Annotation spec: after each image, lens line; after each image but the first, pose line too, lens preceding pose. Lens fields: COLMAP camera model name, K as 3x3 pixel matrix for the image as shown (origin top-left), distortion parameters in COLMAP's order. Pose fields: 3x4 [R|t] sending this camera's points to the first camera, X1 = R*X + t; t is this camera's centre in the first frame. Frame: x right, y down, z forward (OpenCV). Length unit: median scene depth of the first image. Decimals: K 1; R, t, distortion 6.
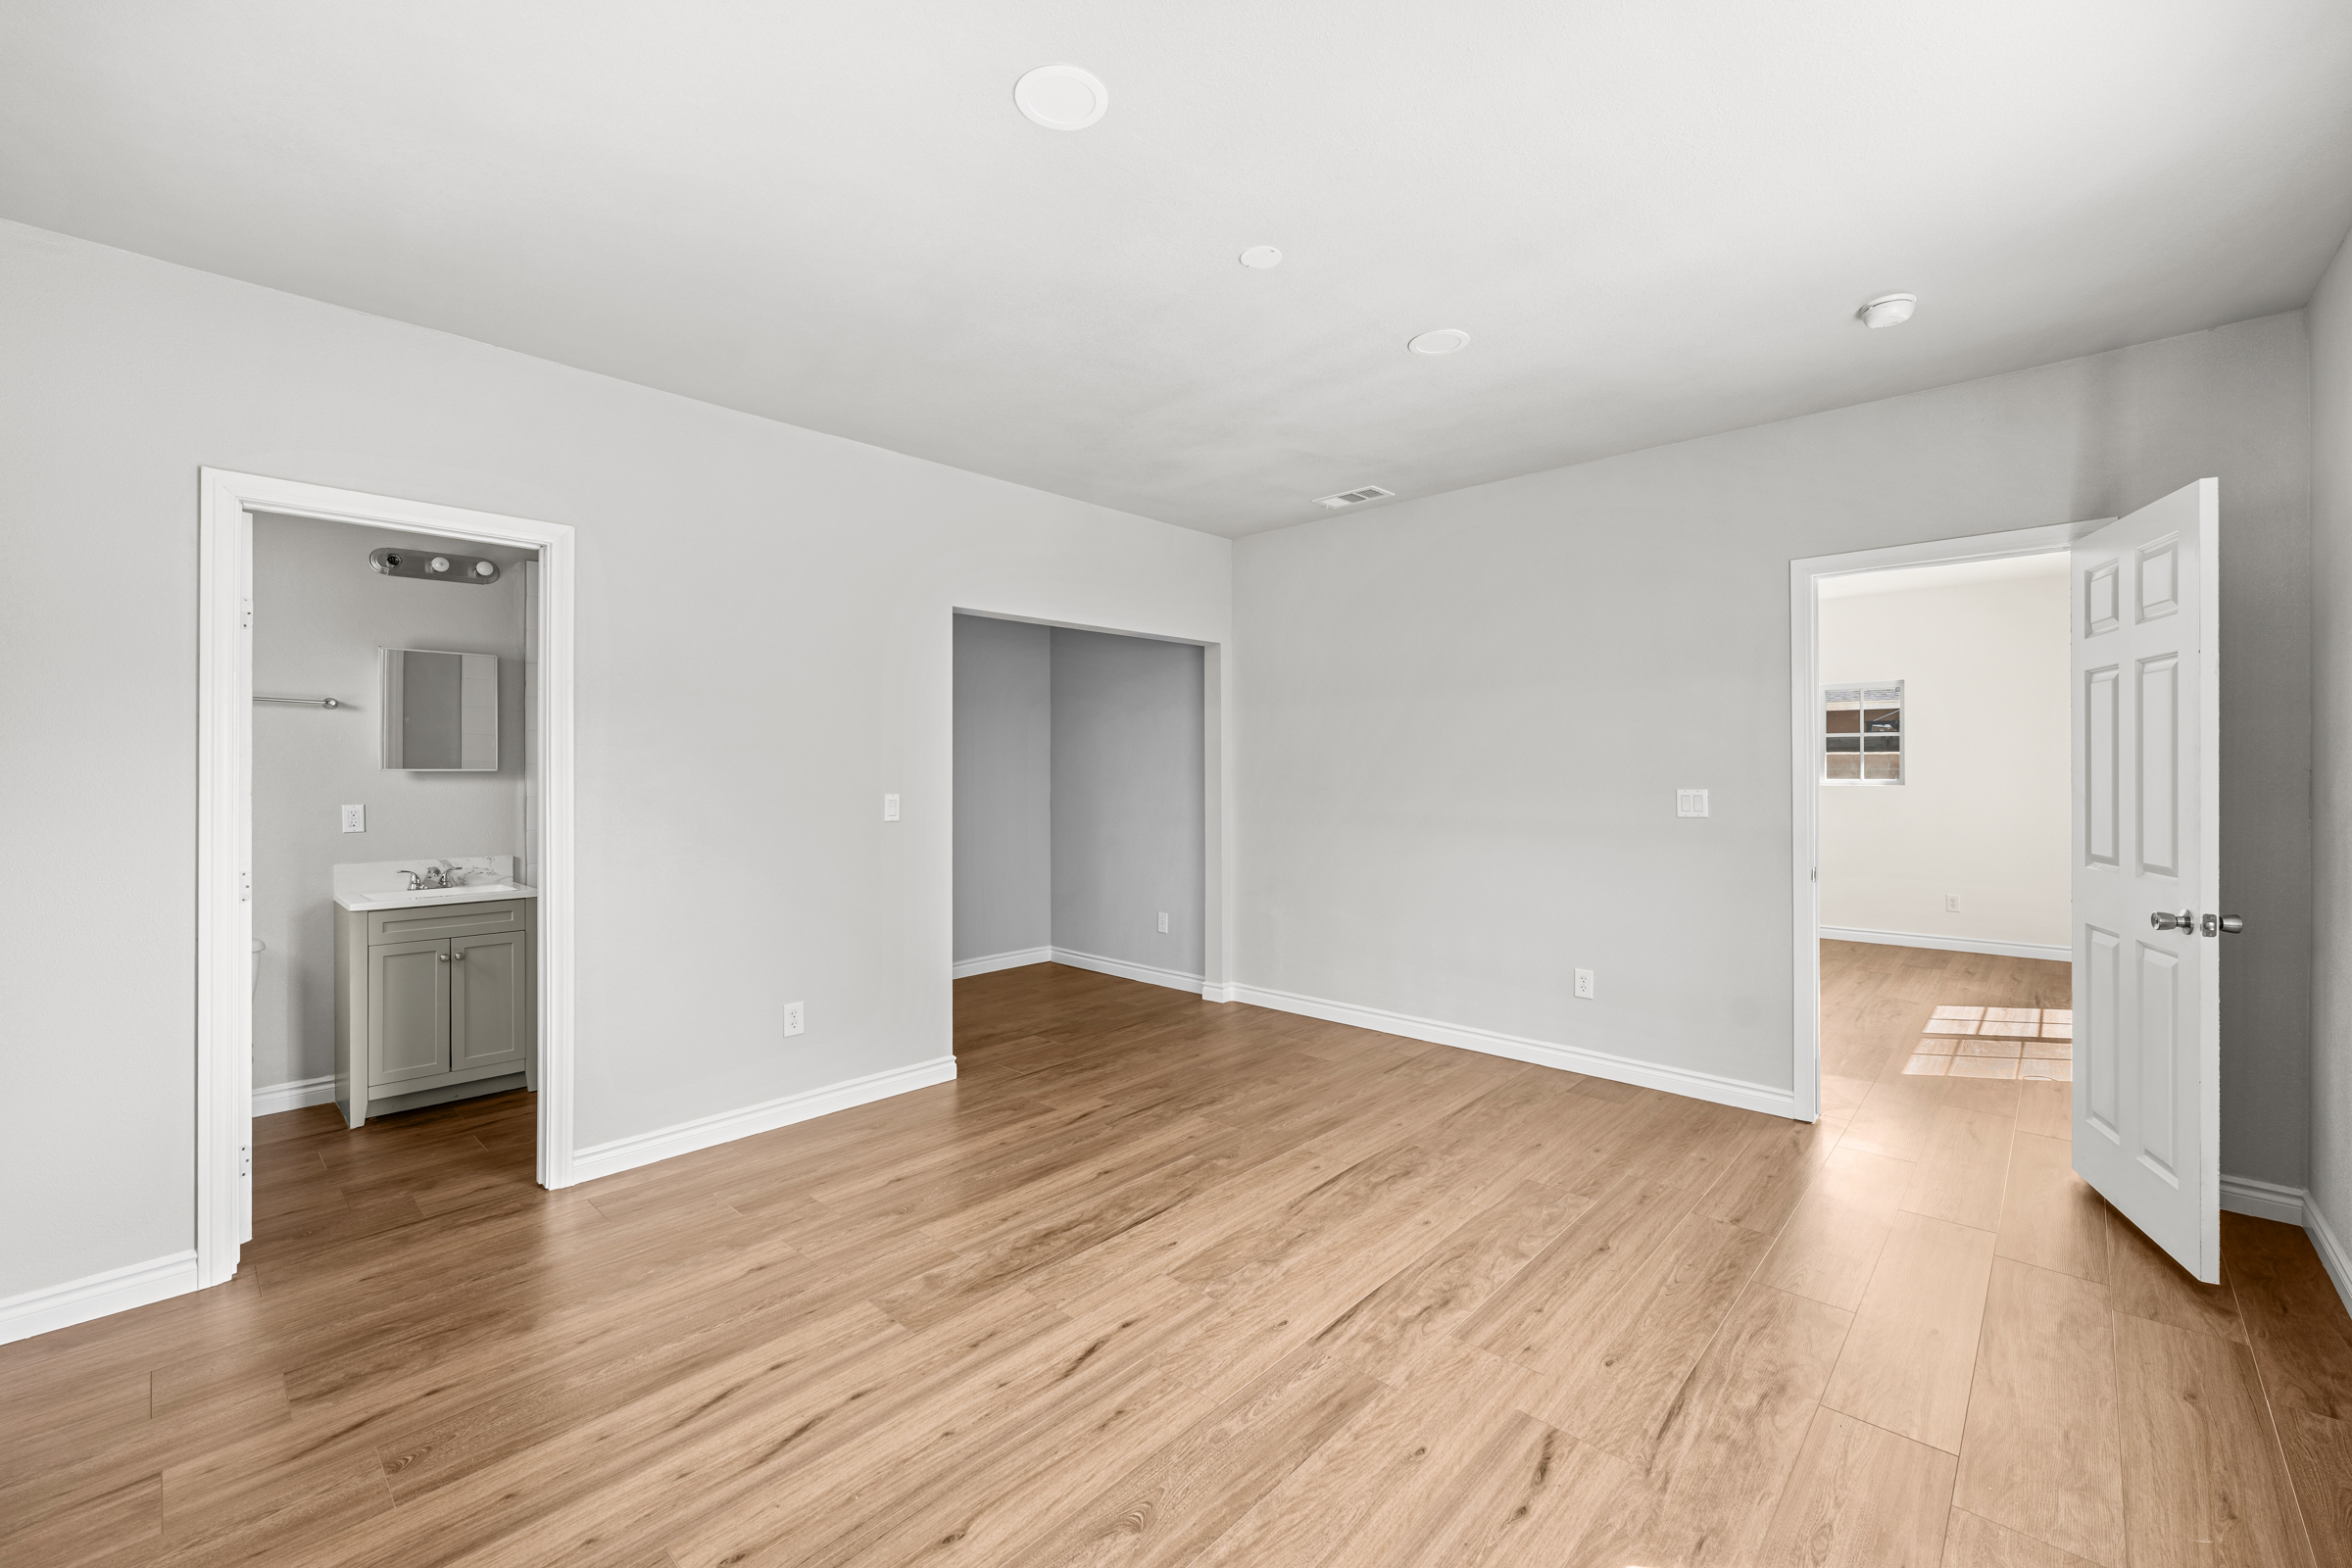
lens RADIAL K [[941.9, 0, 1178.0], [0, 941.9, 777.6], [0, 0, 1]] dist [-0.005971, 0.000984]
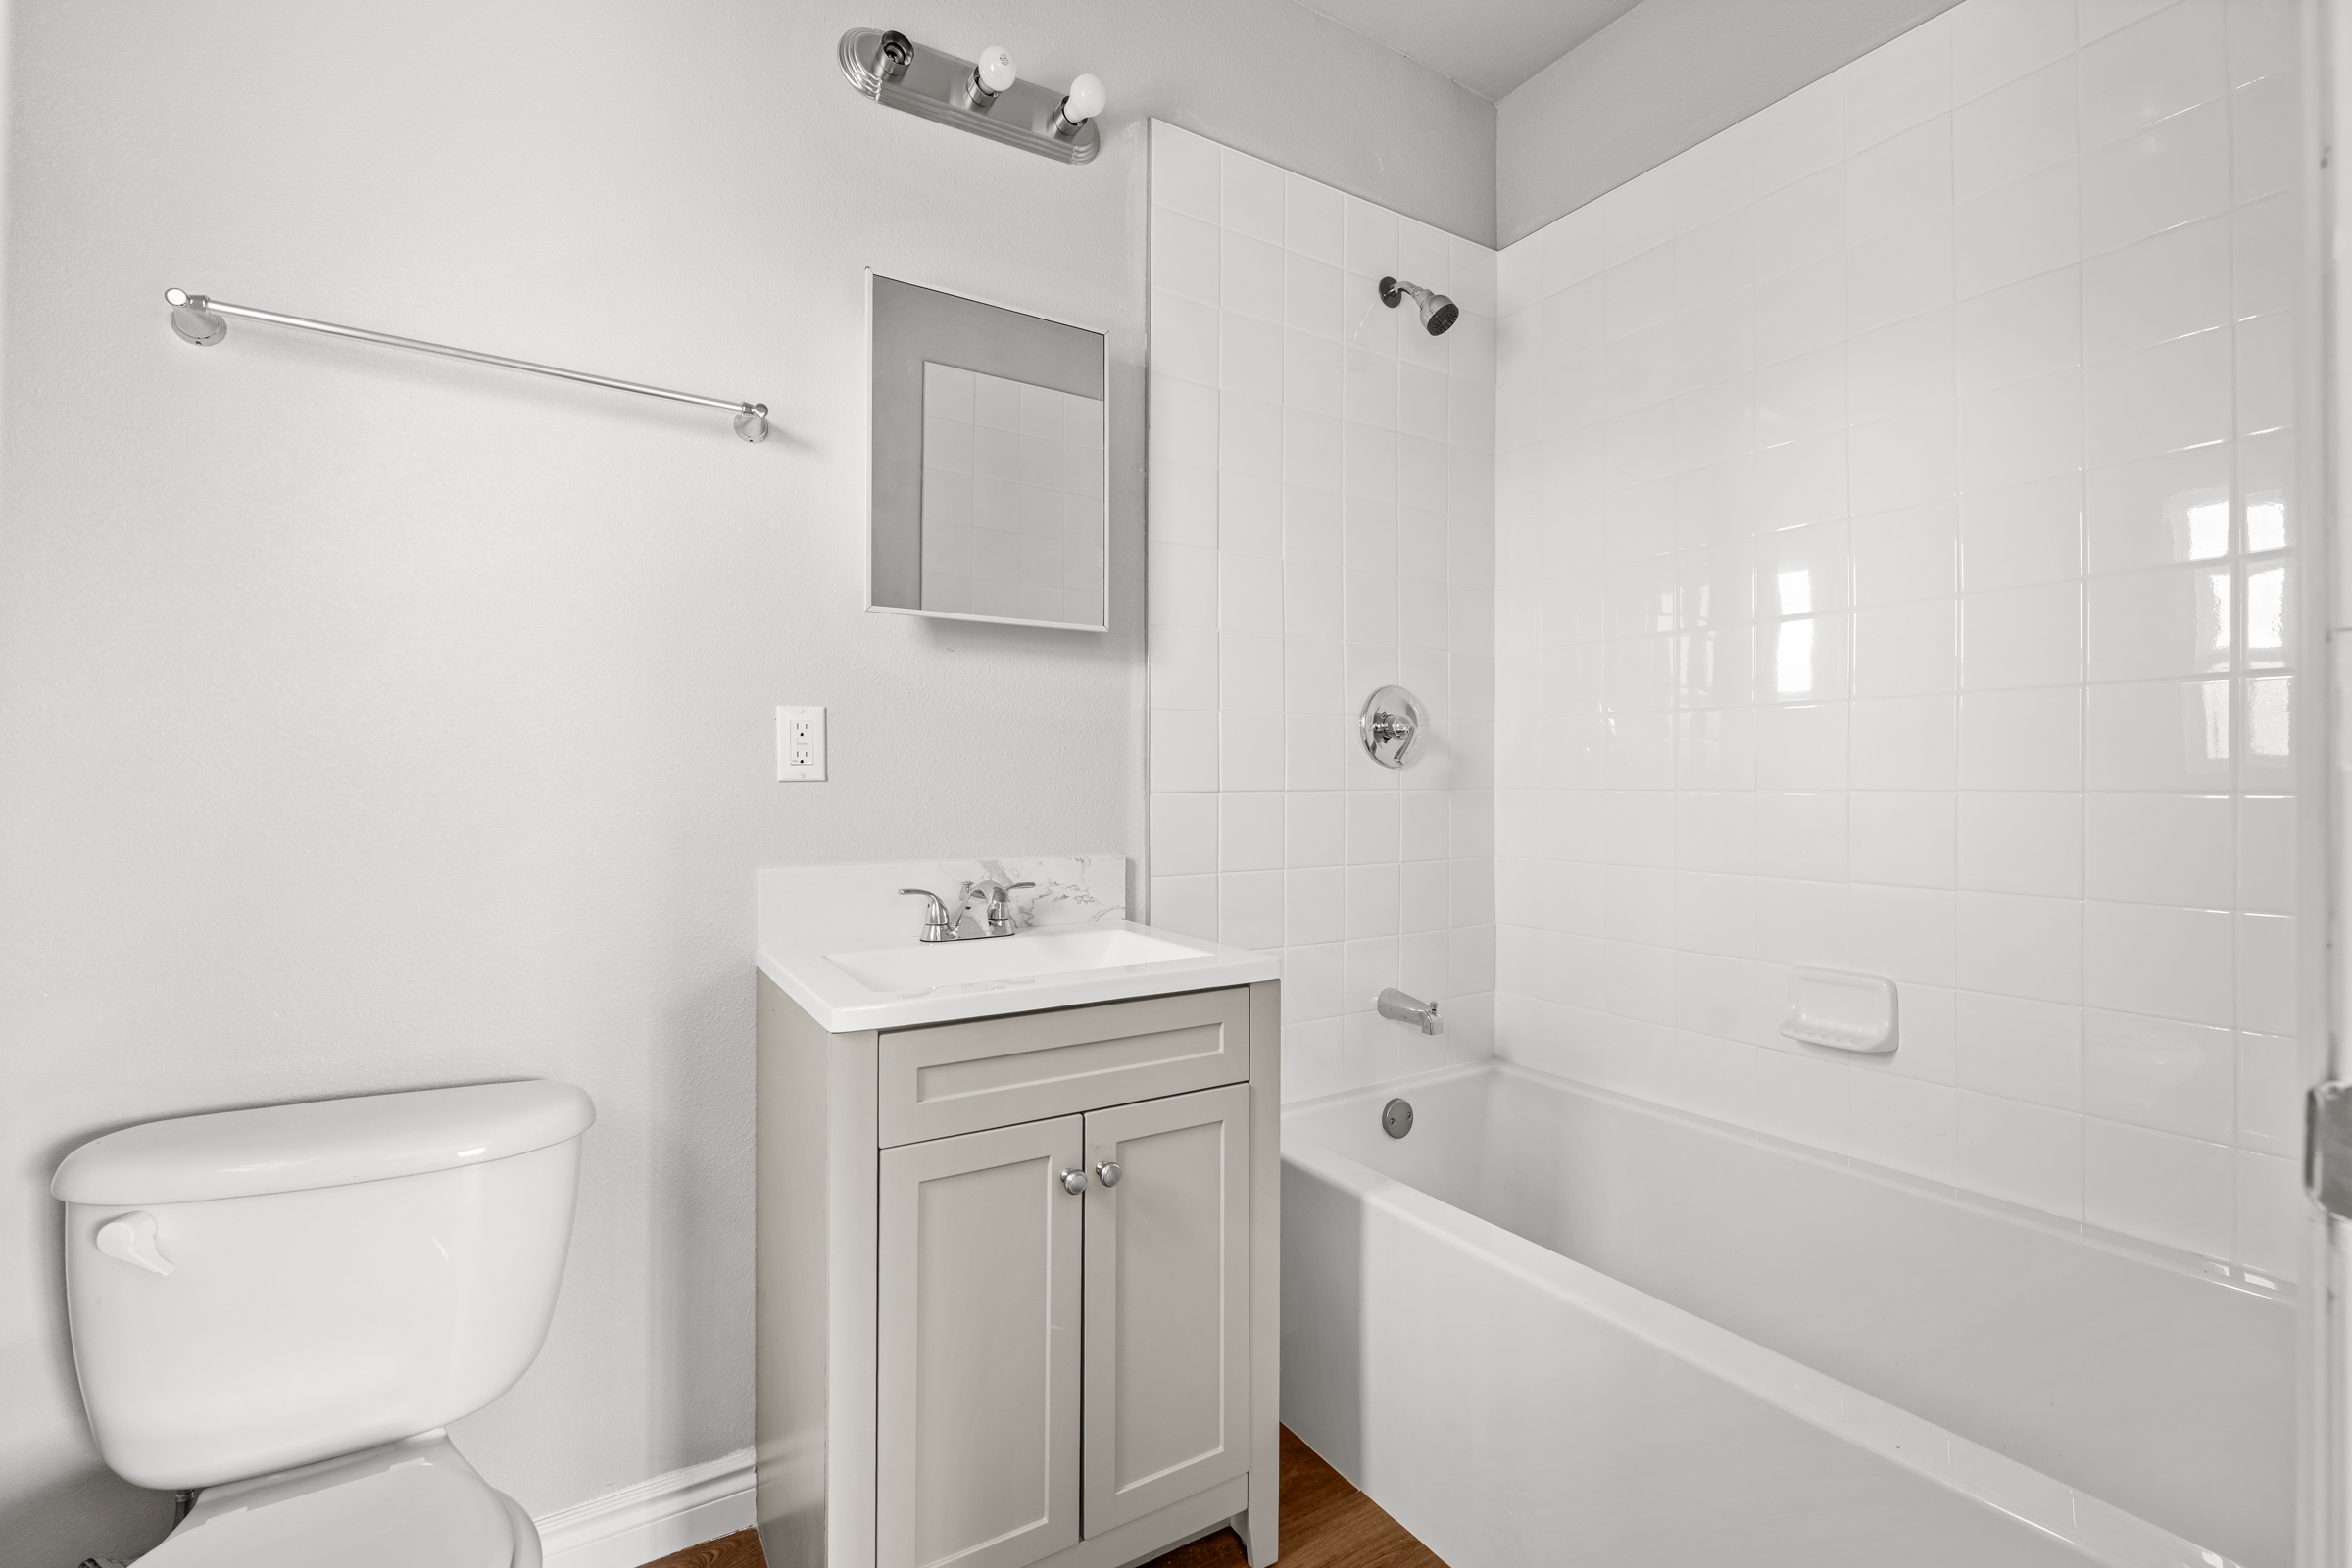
lens RADIAL K [[999.2, 0, 1187.9], [0, 999.2, 778.6], [0, 0, 1]] dist [-0.004544, 0.000539]
pose [[0.969367, 0.009524, -0.245433, -0.644119], [-0.009332, 0.999955, 0.001945, 0.056102], [0.245440, 0.000405, 0.969412, 0.666573]]
